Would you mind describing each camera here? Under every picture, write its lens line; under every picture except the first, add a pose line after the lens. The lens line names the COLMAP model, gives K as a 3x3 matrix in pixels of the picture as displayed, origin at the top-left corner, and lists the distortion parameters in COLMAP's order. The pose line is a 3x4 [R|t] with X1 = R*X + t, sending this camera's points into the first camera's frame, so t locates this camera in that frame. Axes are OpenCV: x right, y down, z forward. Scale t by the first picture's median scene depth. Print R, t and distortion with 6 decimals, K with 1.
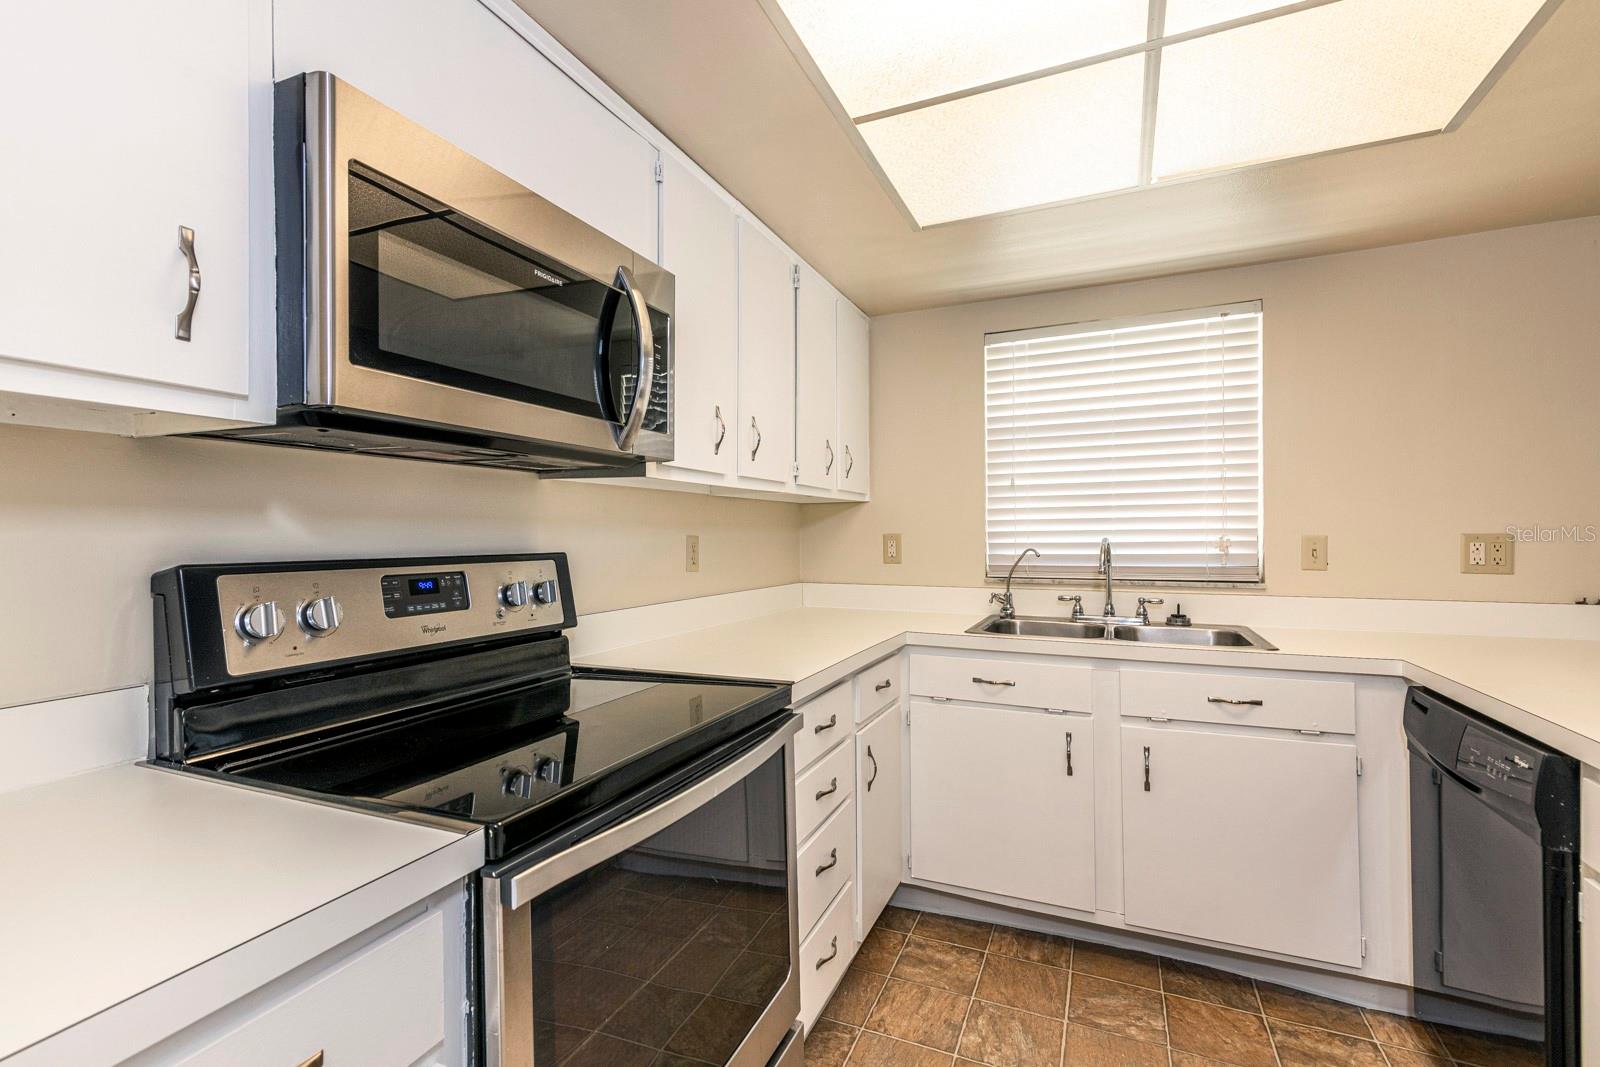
lens RADIAL K [[719.7, 0, 801.1], [0, 719.7, 536.8], [0, 0, 1]] dist [0.014326, -0.000340]
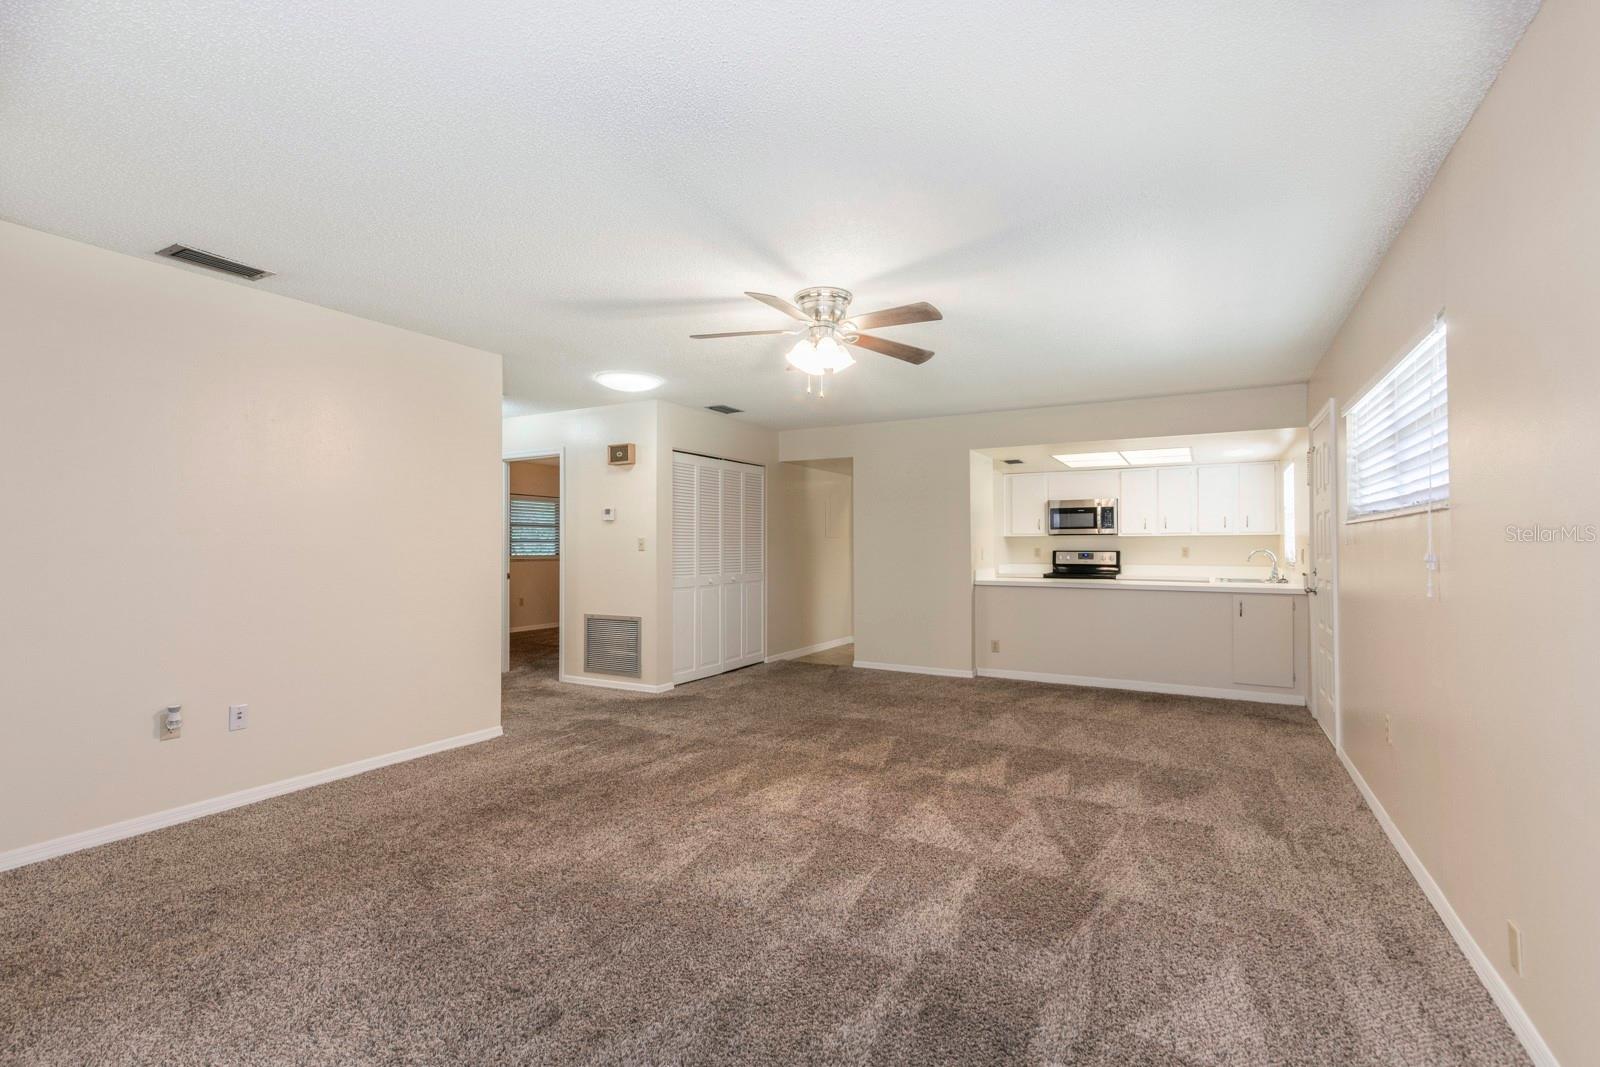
lens RADIAL K [[722.1, 0, 799.4], [0, 722.1, 540.3], [0, 0, 1]] dist [0.010516, -0.000437]
pose [[-0.094880, -0.004428, -0.995479, 3.734361], [0.000051, 0.999990, -0.004453, -0.021461], [0.995489, -0.000473, -0.094879, -0.569466]]
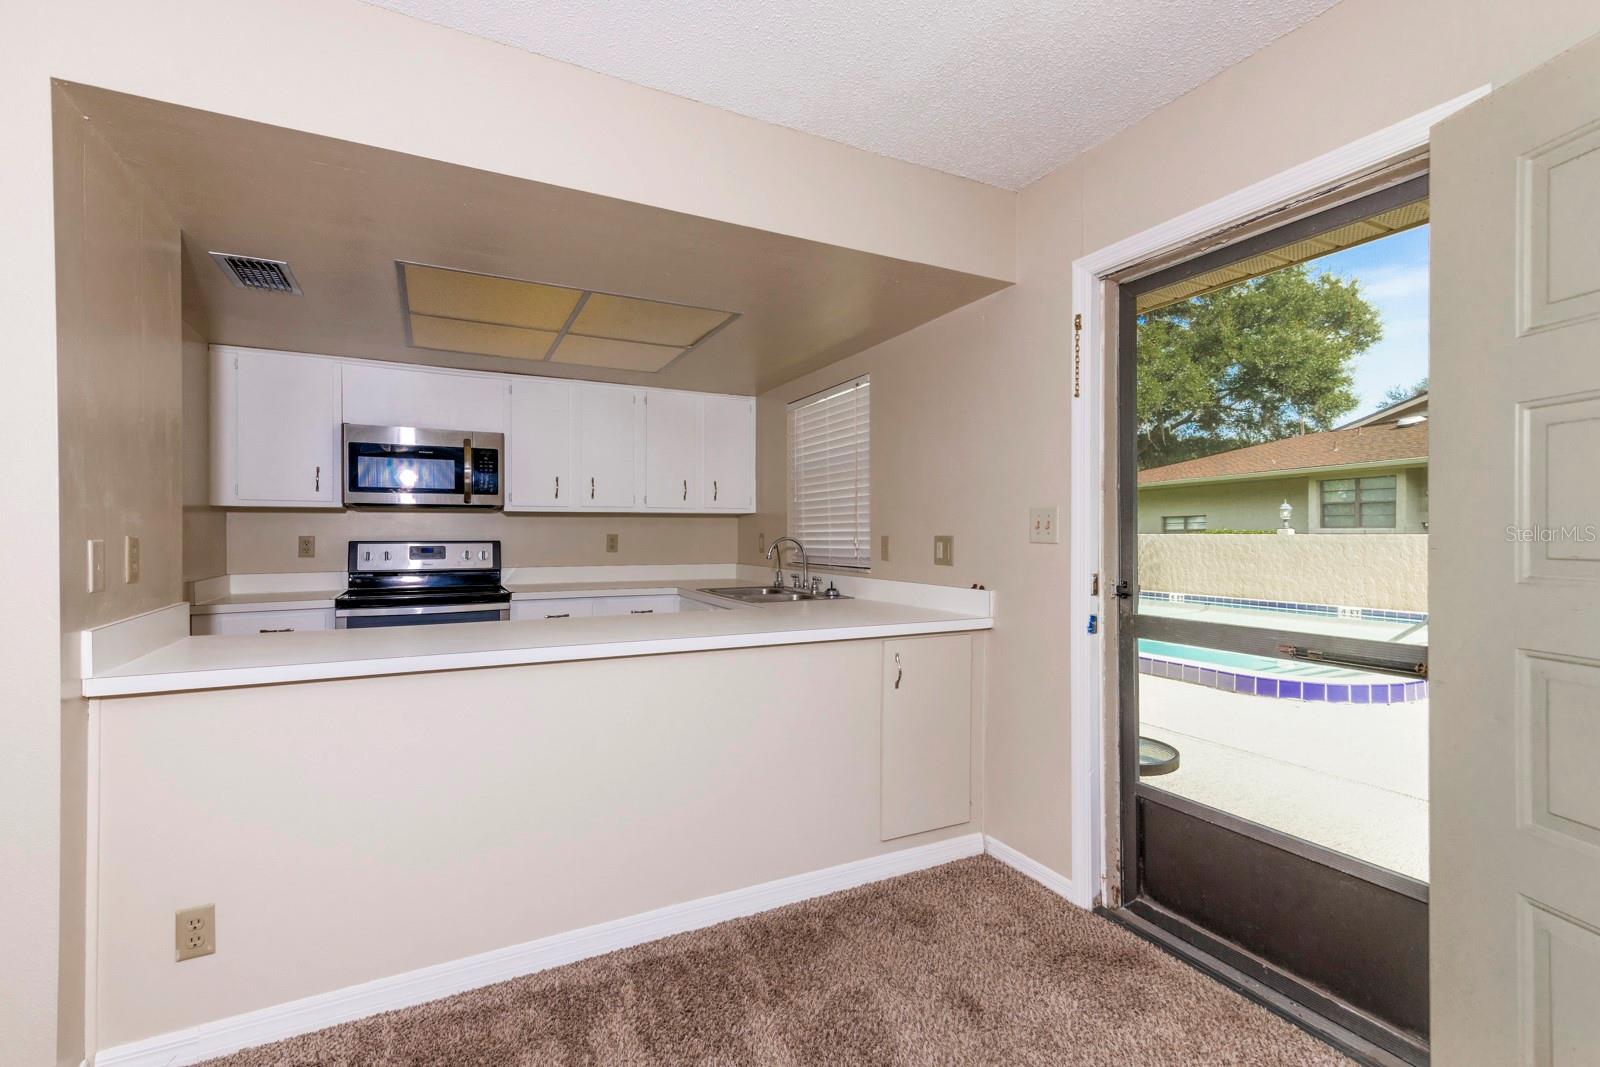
lens RADIAL K [[722.8, 0, 800.0], [0, 722.8, 533.5], [0, 0, 1]] dist [0.017679, -0.000050]
pose [[0.773936, 0.005150, -0.633243, 1.592669], [-0.004920, 0.999986, 0.002120, -0.010442], [0.633245, 0.001475, 0.773950, -0.231021]]
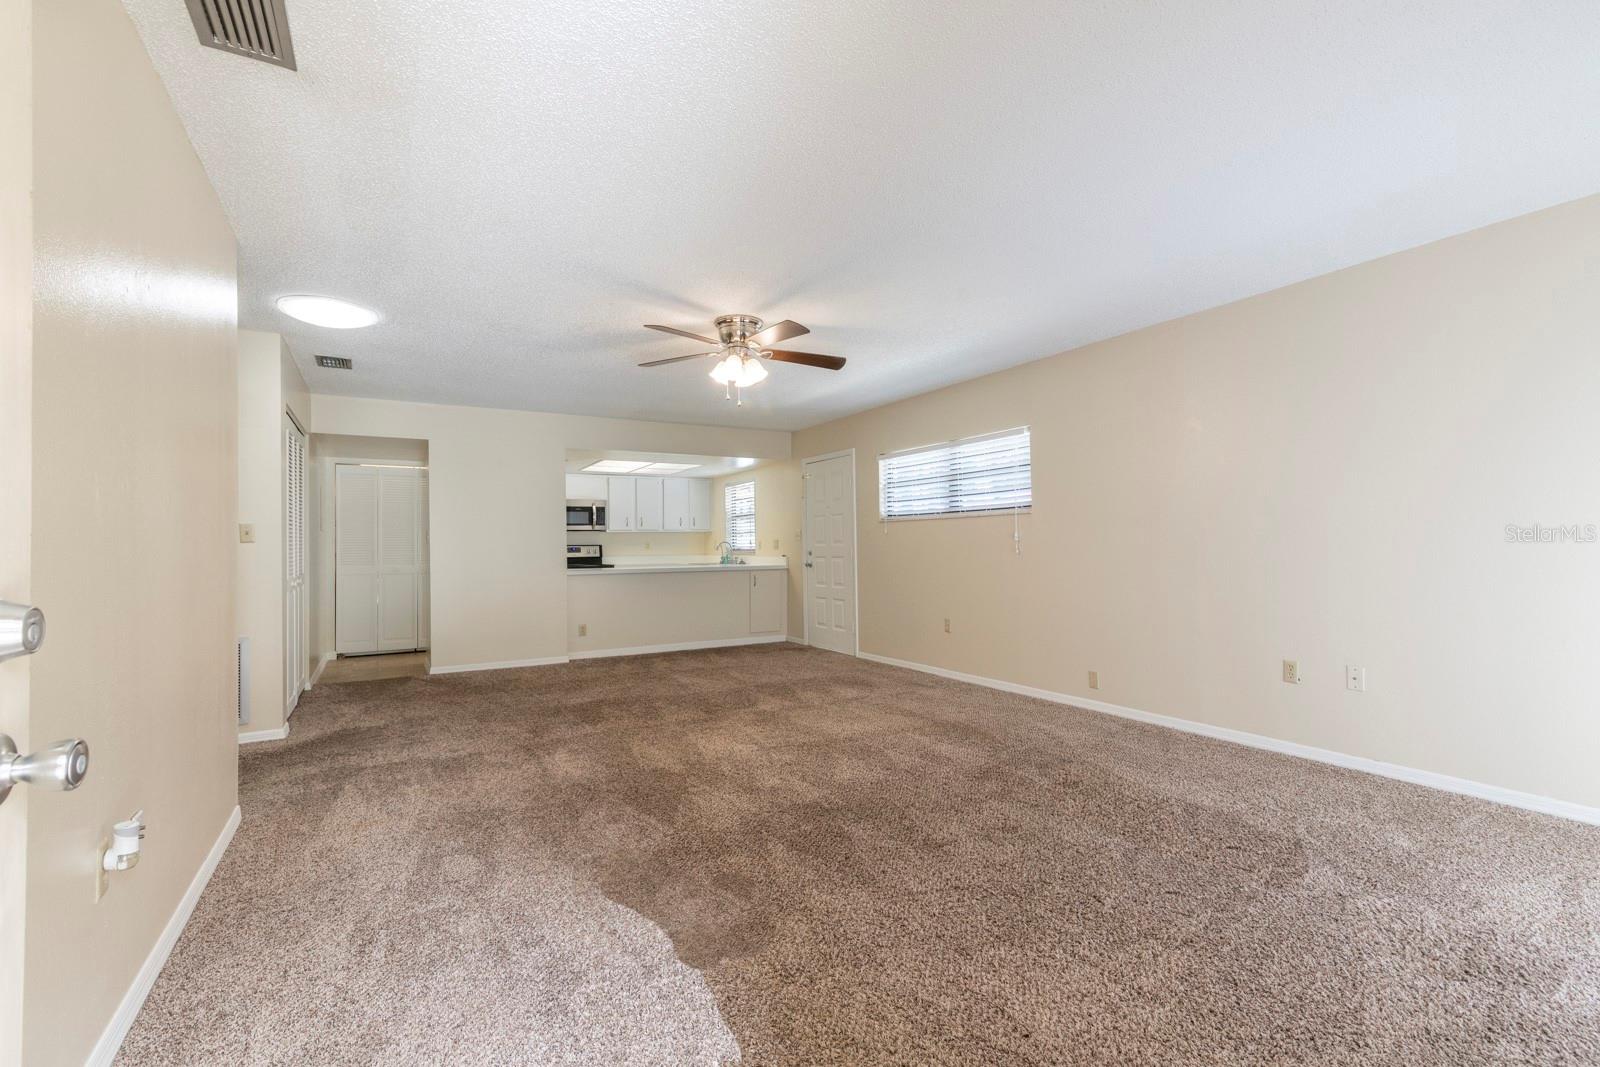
lens RADIAL K [[729.8, 0, 809.8], [0, 729.8, 535.0], [0, 0, 1]] dist [0.000346, -0.000066]
pose [[0.813790, -0.011542, -0.581044, 3.429066], [0.007036, 0.999925, -0.010008, 0.011719], [0.581116, 0.004056, 0.813810, -2.171872]]
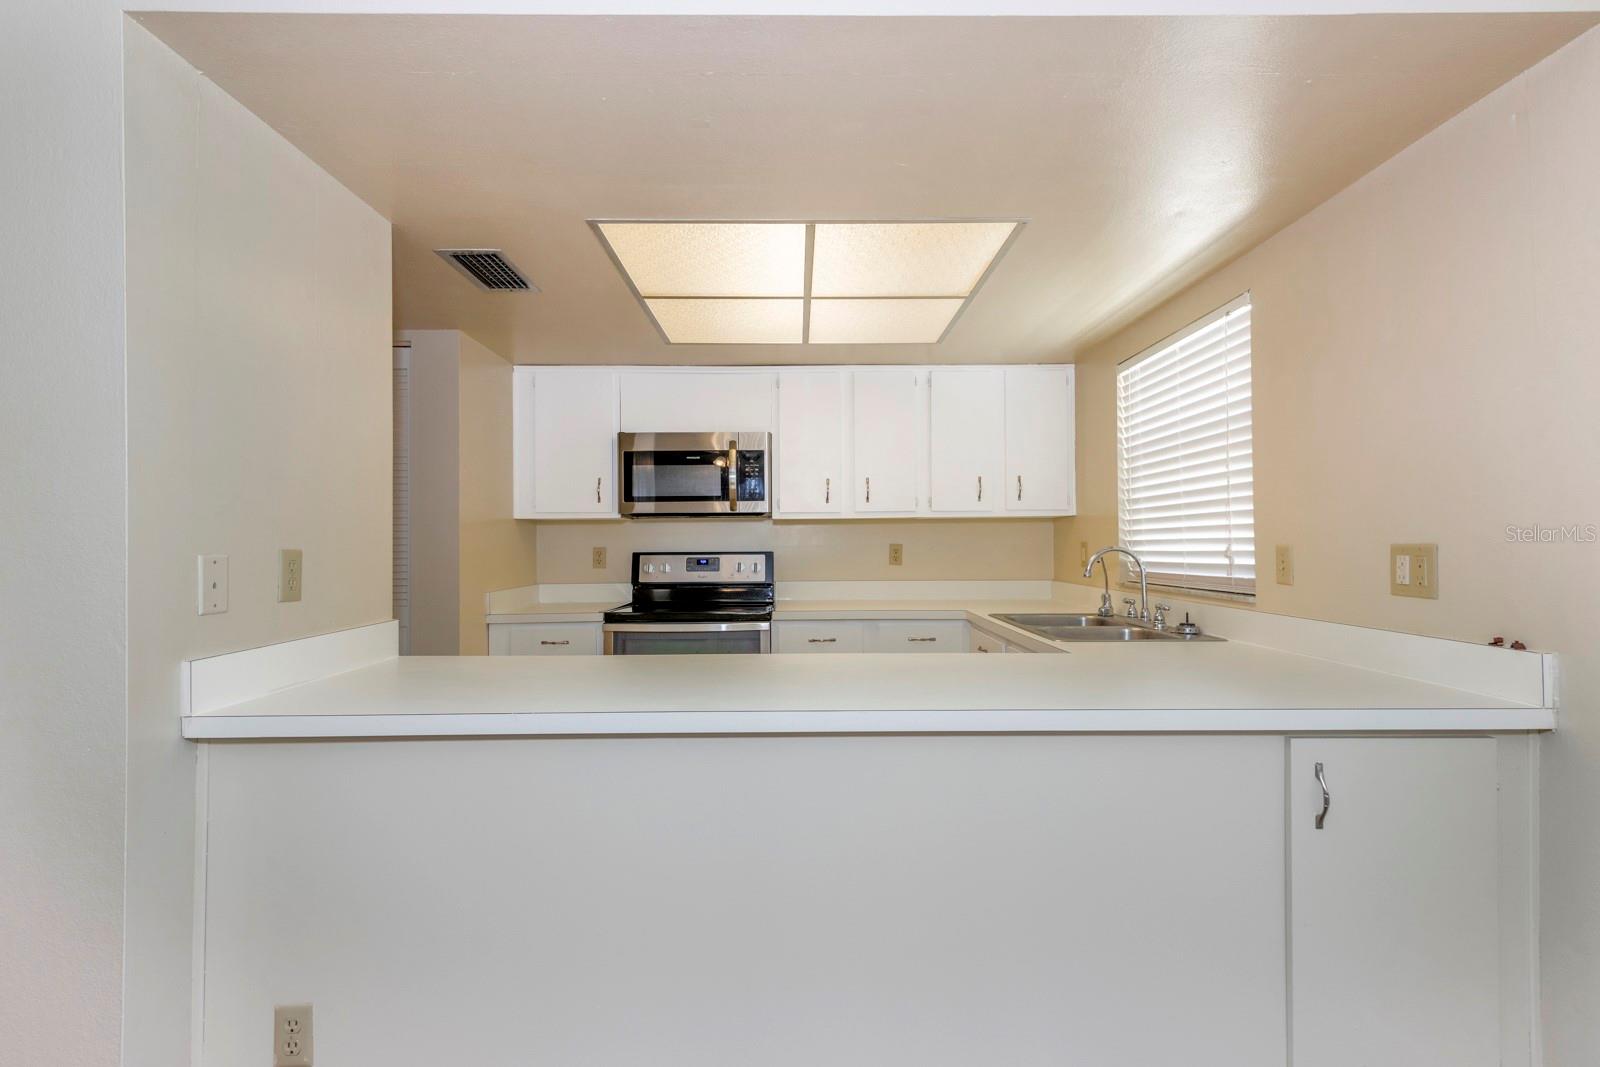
lens RADIAL K [[719.7, 0, 801.1], [0, 719.7, 536.8], [0, 0, 1]] dist [0.014326, -0.000340]
pose [[0.412807, -0.006068, -0.910798, 1.366489], [0.002541, 0.999982, -0.005510, -0.009311], [0.910815, -0.000040, 0.412815, 0.100983]]
